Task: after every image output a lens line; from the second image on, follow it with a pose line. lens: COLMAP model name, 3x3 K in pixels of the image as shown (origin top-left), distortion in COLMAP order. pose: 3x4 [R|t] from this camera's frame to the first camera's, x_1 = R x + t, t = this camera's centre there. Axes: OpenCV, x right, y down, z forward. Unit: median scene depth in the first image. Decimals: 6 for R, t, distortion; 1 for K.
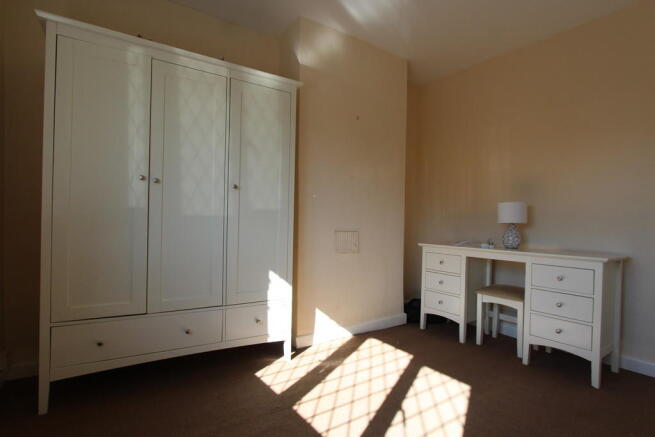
lens RADIAL K [[336.8, 0, 327.5], [0, 336.8, 218.5], [0, 0, 1]] dist [-0.001665, 0.000100]
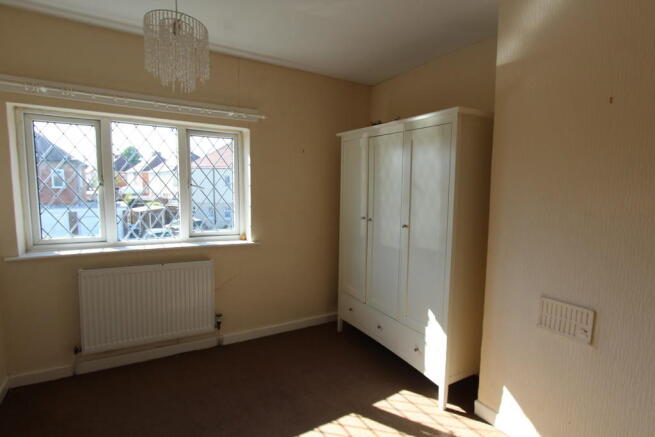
lens RADIAL K [[335.3, 0, 327.5], [0, 335.3, 218.5], [0, 0, 1]] dist [0.001000, 0.000149]
pose [[-0.061706, 0.079951, -0.994887, 0.850227], [-0.002958, 0.996768, 0.080285, -0.201026], [0.998090, 0.007897, -0.061270, 0.769440]]
